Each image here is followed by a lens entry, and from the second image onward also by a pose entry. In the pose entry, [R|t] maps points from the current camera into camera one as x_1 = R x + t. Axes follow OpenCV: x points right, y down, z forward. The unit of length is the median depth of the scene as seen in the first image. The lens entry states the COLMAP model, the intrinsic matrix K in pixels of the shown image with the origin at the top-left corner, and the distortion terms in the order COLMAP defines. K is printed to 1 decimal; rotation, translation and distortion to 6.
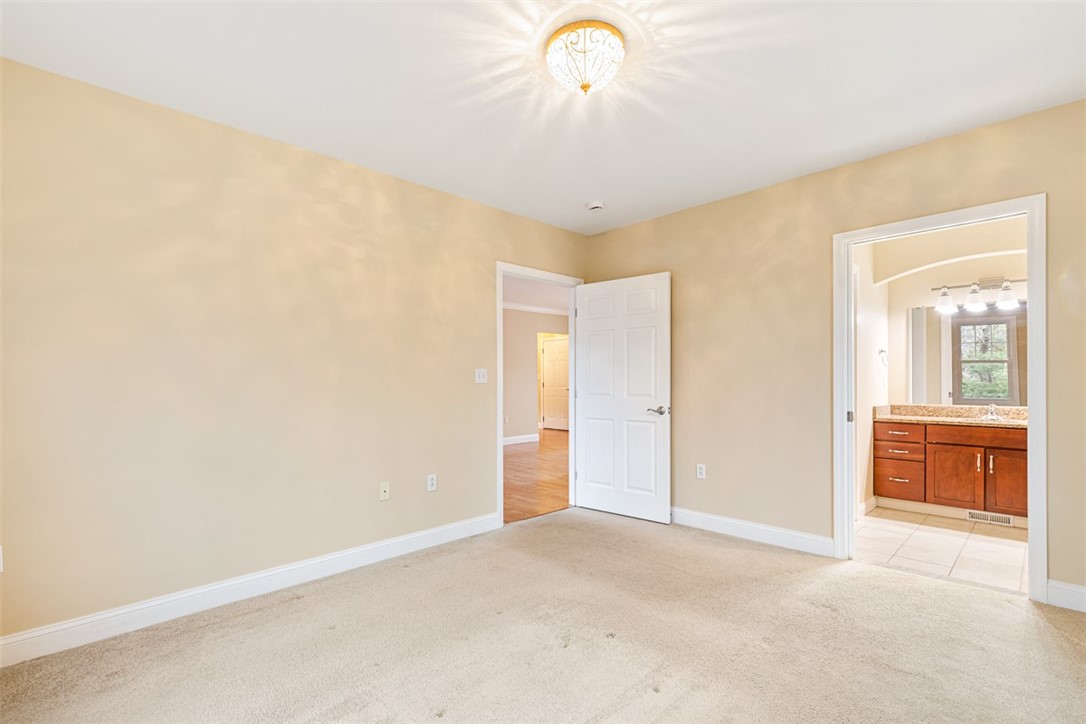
lens RADIAL K [[493.8, 0, 540.7], [0, 493.8, 380.3], [0, 0, 1]] dist [0.003153, 0.000218]
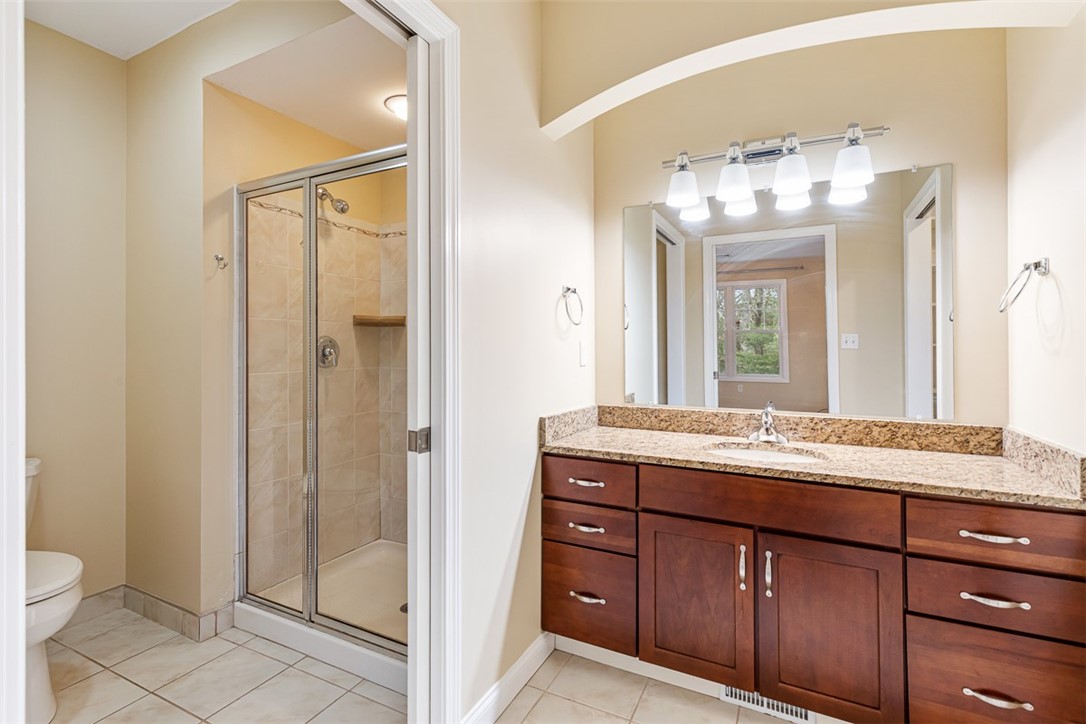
lens RADIAL K [[498.3, 0, 544.2], [0, 498.3, 339.9], [0, 0, 1]] dist [0.001165, -0.000464]
pose [[0.947425, 0.008932, 0.319854, 0.561091], [-0.001443, 0.999719, -0.023643, -0.003218], [-0.319976, 0.021939, 0.947172, 0.620646]]
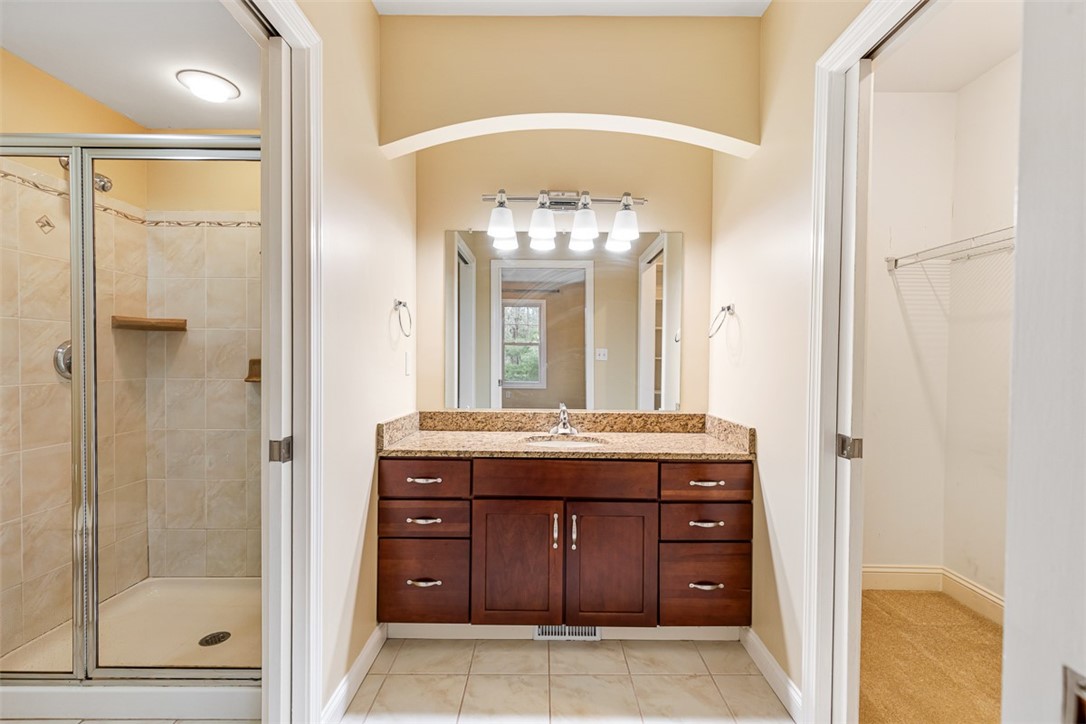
lens RADIAL K [[488.3, 0, 543.0], [0, 488.3, 362.0], [0, 0, 1]] dist [-0.000351, -0.000370]
pose [[0.696981, 0.006333, 0.717062, 0.479763], [-0.007843, 0.999969, -0.001208, -0.003421], [-0.717047, -0.004781, 0.697009, 0.613222]]
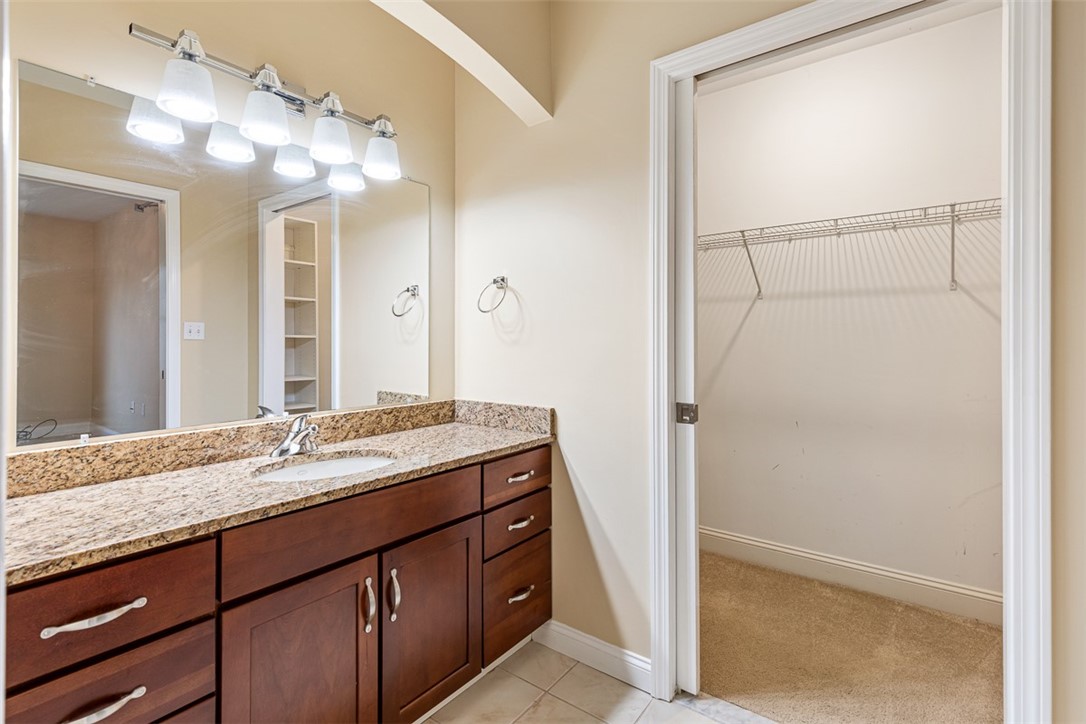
lens RADIAL K [[512.7, 0, 558.6], [0, 512.7, 331.9], [0, 0, 1]] dist [0.004717, 0.000290]
pose [[-0.174176, 0.020222, 0.984507, 0.489975], [0.005816, 0.999793, -0.019507, -0.003030], [-0.984697, 0.002328, -0.174258, 0.862141]]
